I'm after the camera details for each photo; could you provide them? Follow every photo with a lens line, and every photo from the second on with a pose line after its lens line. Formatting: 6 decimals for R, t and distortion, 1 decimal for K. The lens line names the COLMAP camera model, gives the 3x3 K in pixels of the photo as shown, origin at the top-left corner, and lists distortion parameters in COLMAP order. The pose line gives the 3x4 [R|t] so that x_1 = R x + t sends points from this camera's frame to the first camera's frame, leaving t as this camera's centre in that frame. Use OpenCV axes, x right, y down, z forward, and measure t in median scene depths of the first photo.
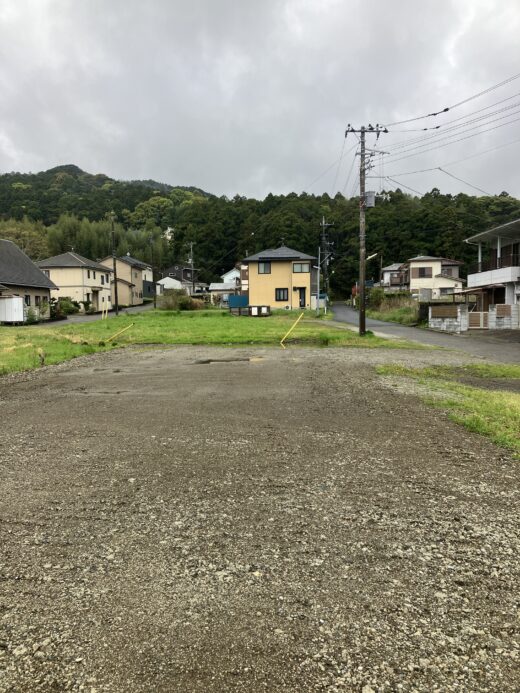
lens RADIAL K [[558.6, 0, 260.0], [0, 558.6, 346.5], [0, 0, 1]] dist [0.002429, -0.008905]
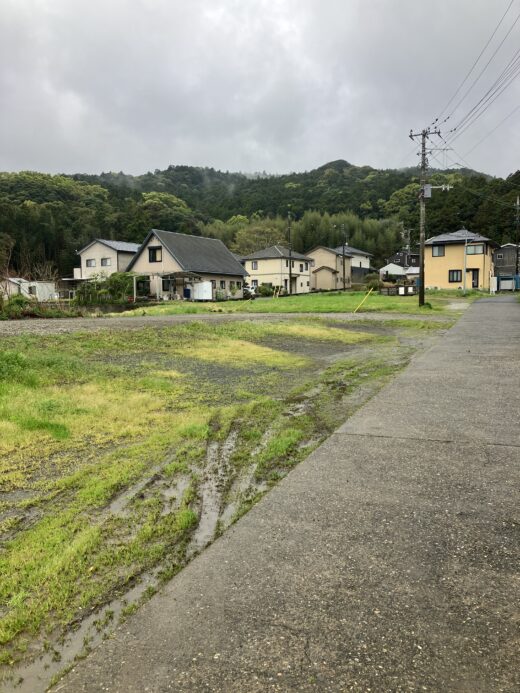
lens RADIAL K [[558.6, 0, 260.0], [0, 558.6, 346.5], [0, 0, 1]] dist [0.002429, -0.008905]
pose [[0.890484, 0.030804, -0.453971, 0.187068], [-0.021509, 0.999440, 0.025624, 0.019526], [0.454506, -0.013053, 0.890648, -0.099136]]
